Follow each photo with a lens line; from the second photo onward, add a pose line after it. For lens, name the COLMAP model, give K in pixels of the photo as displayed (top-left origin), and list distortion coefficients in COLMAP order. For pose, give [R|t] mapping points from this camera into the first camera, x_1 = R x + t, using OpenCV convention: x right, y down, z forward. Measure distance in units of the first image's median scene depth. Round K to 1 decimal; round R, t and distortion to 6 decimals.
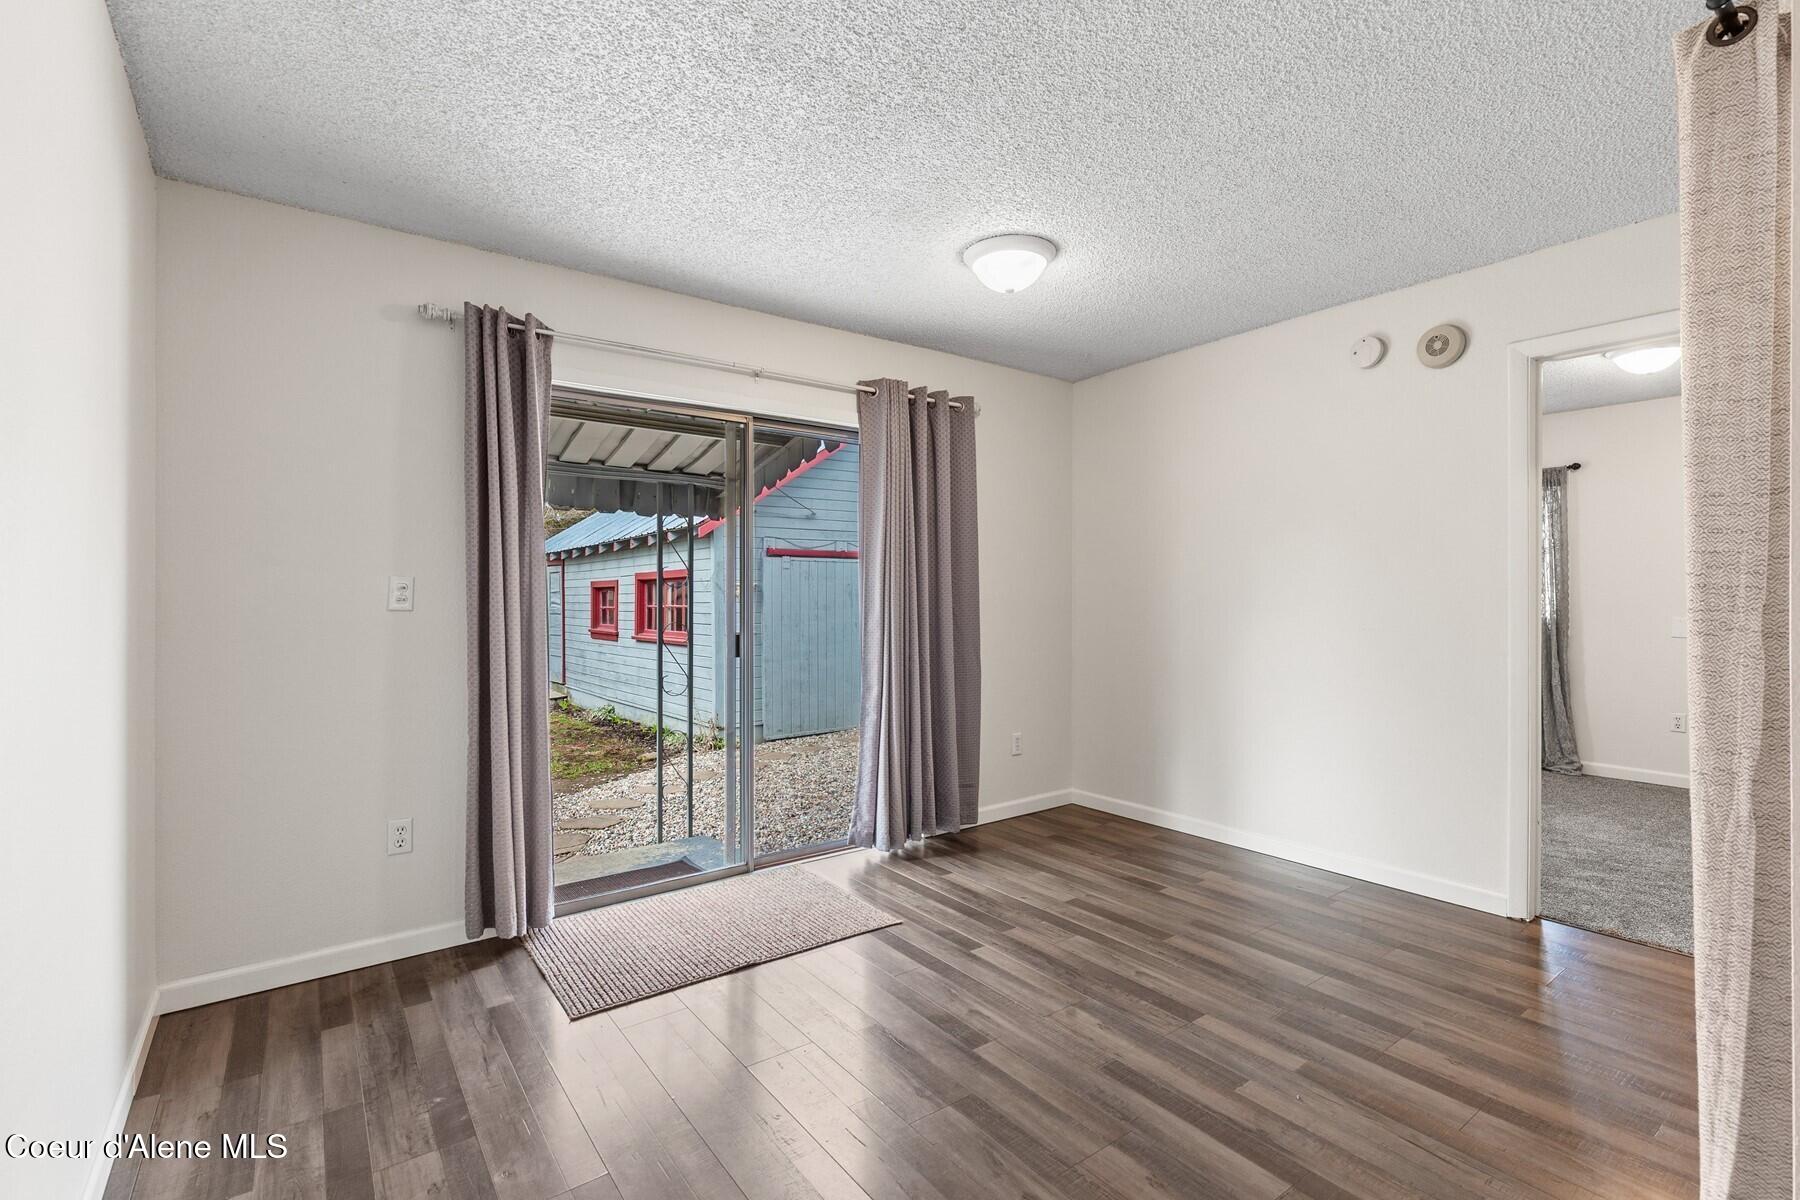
lens RADIAL K [[801.7, 0, 881.0], [0, 801.7, 578.2], [0, 0, 1]] dist [-0.000527, -0.000473]
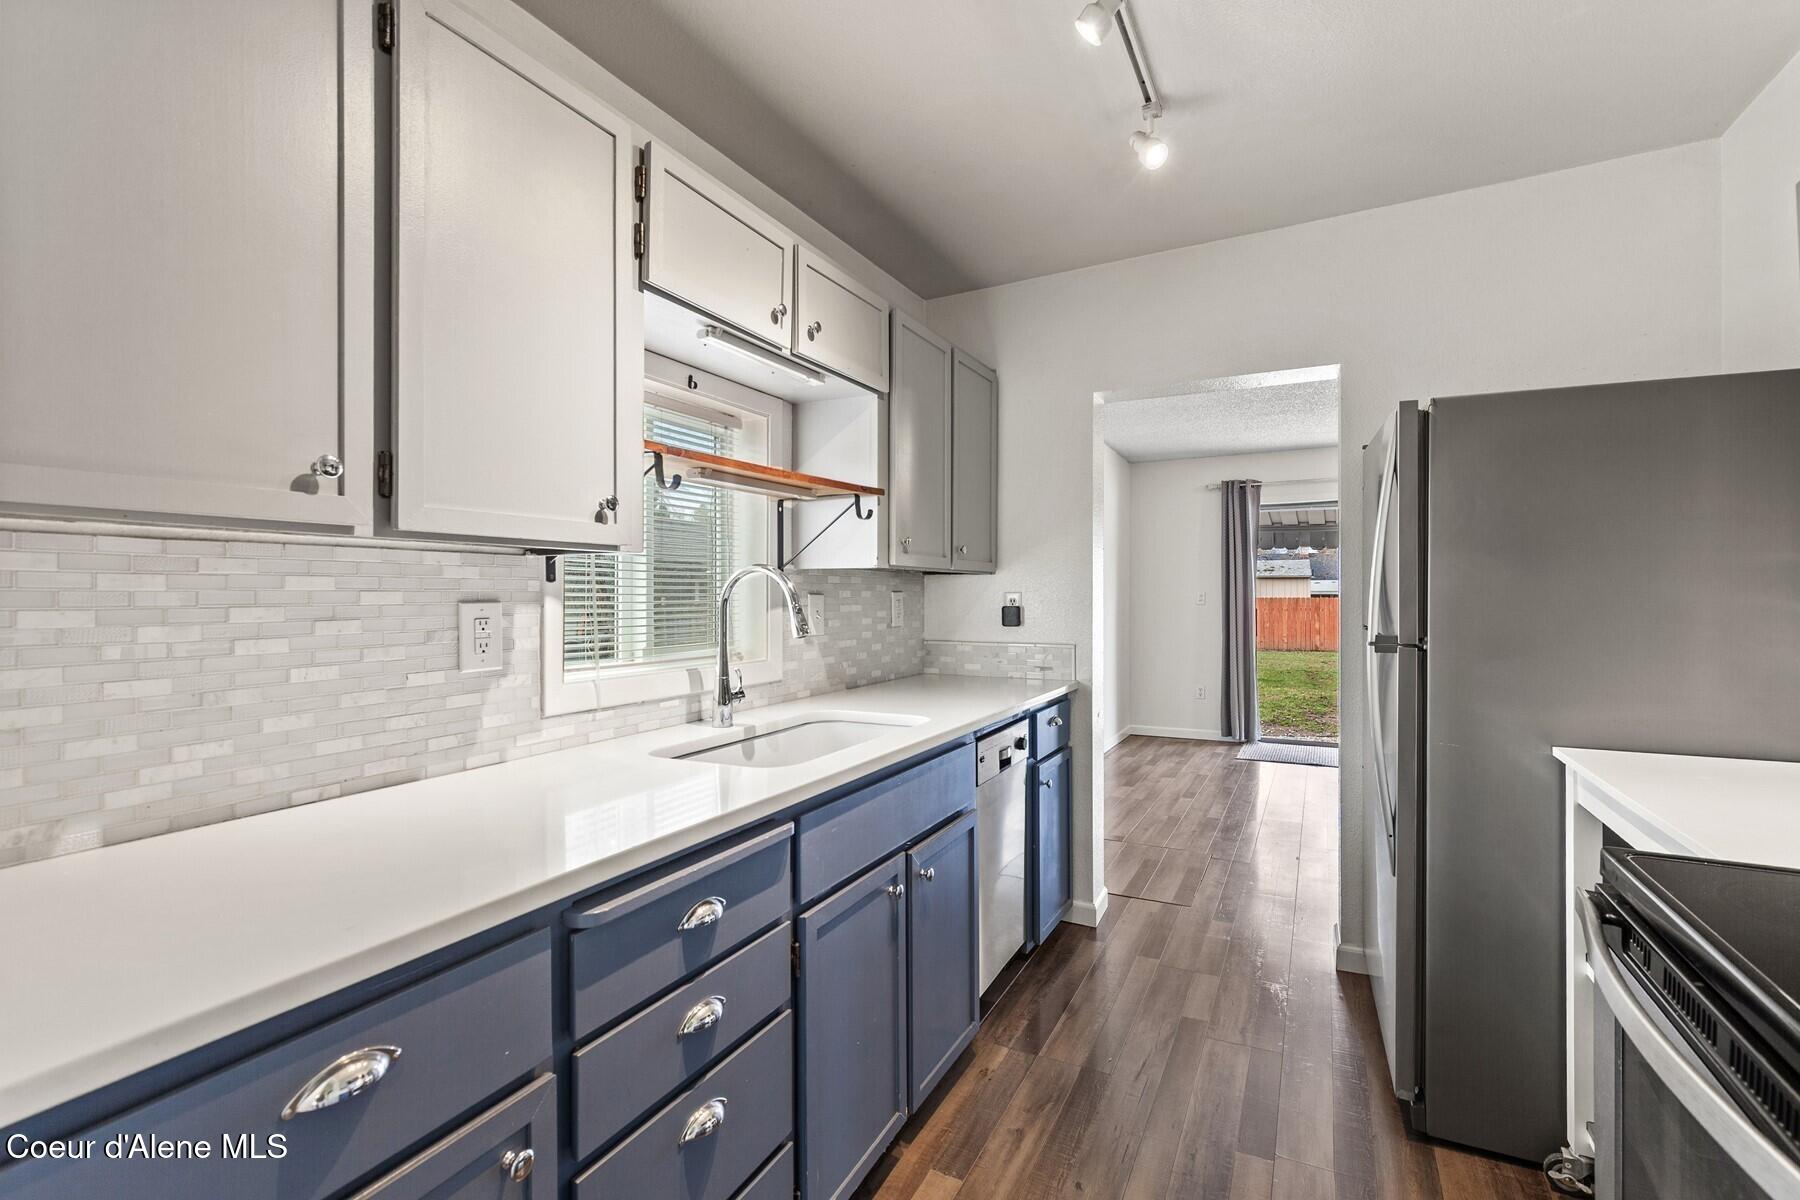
lens RADIAL K [[801.7, 0, 881.0], [0, 801.7, 578.2], [0, 0, 1]] dist [-0.000527, -0.000473]
pose [[0.434199, -0.019902, -0.900597, 1.183460], [0.022965, 0.999676, -0.011020, -0.041905], [0.900524, -0.015897, 0.434515, -0.962530]]
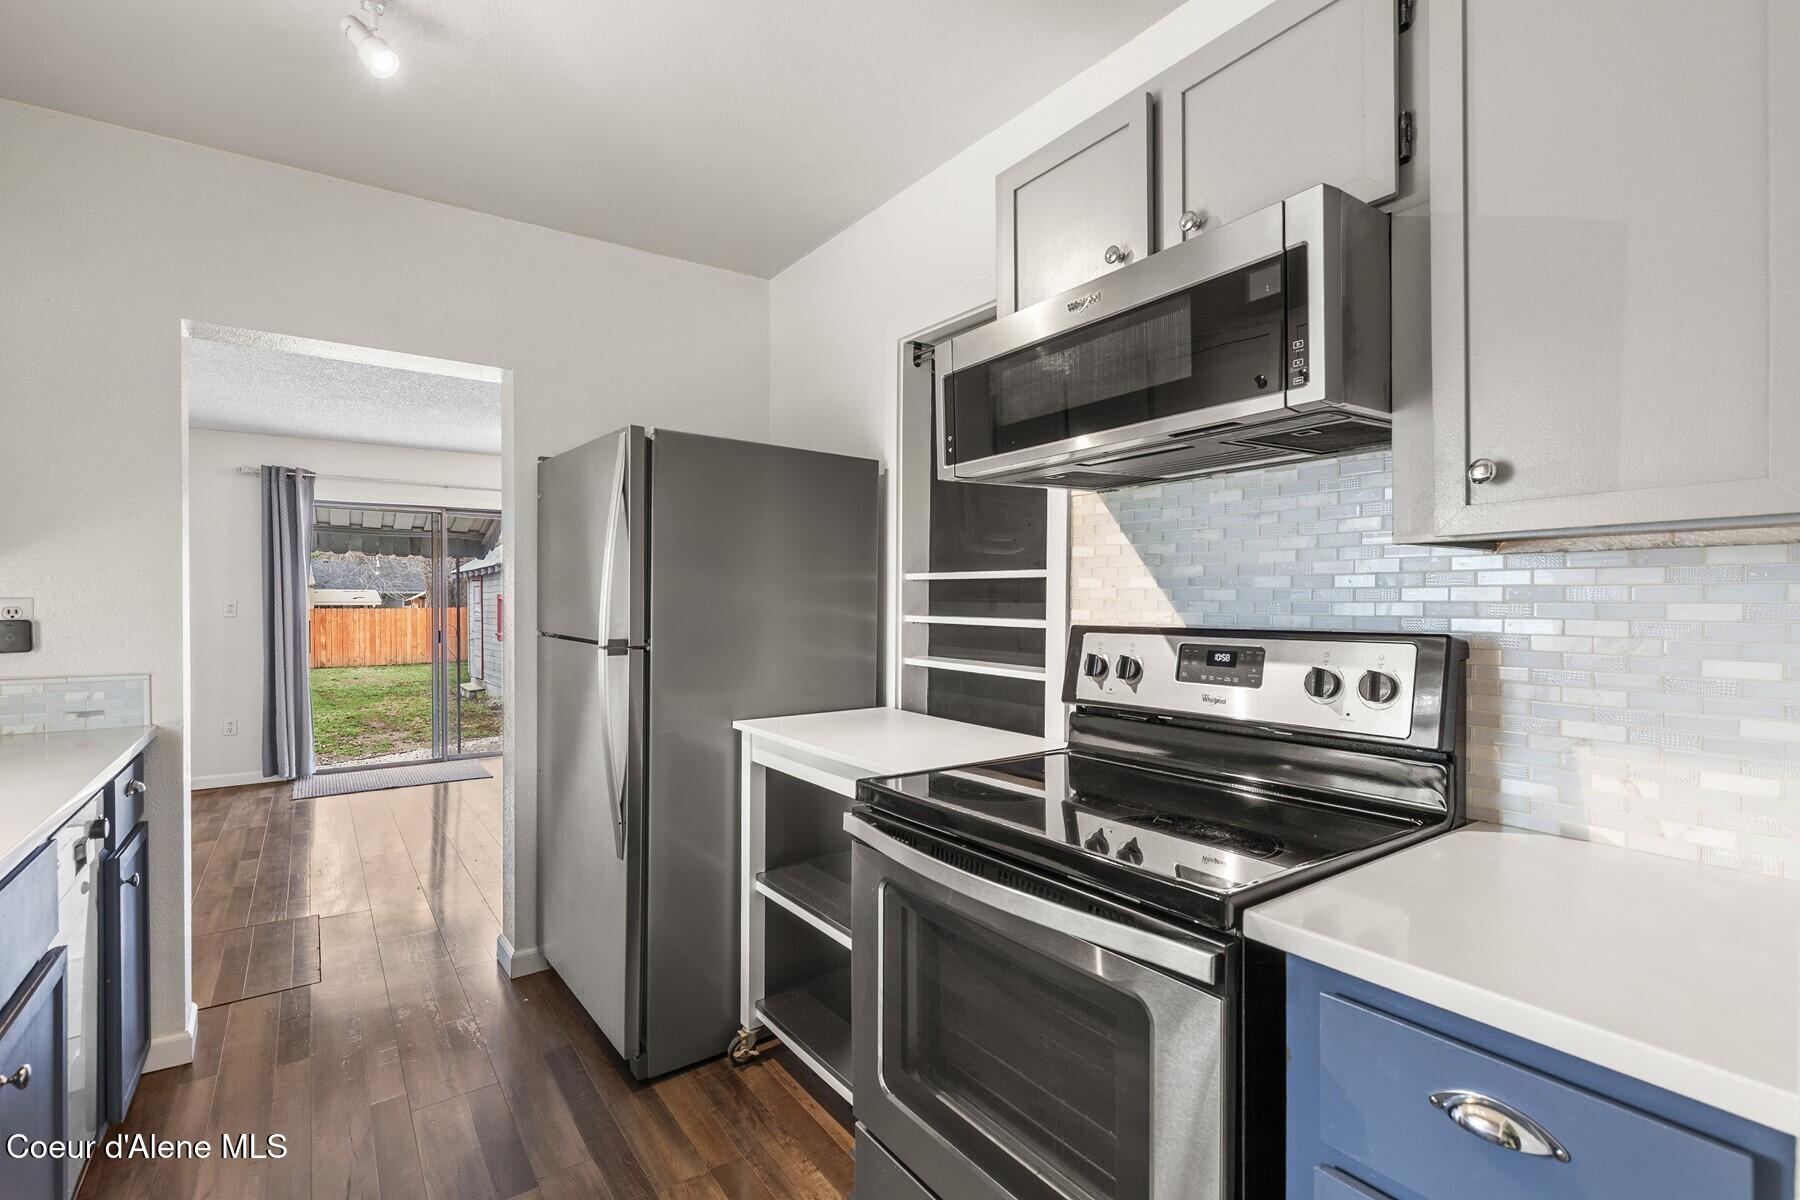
lens RADIAL K [[832.4, 0, 900.0], [0, 832.4, 600.0], [0, 0, 1]] dist [0.001948, 0.000000]
pose [[0.999988, -0.001613, -0.004652, 1.041931], [0.001697, 0.999832, 0.018273, -0.040676], [0.004622, -0.018281, 0.999822, -1.031901]]
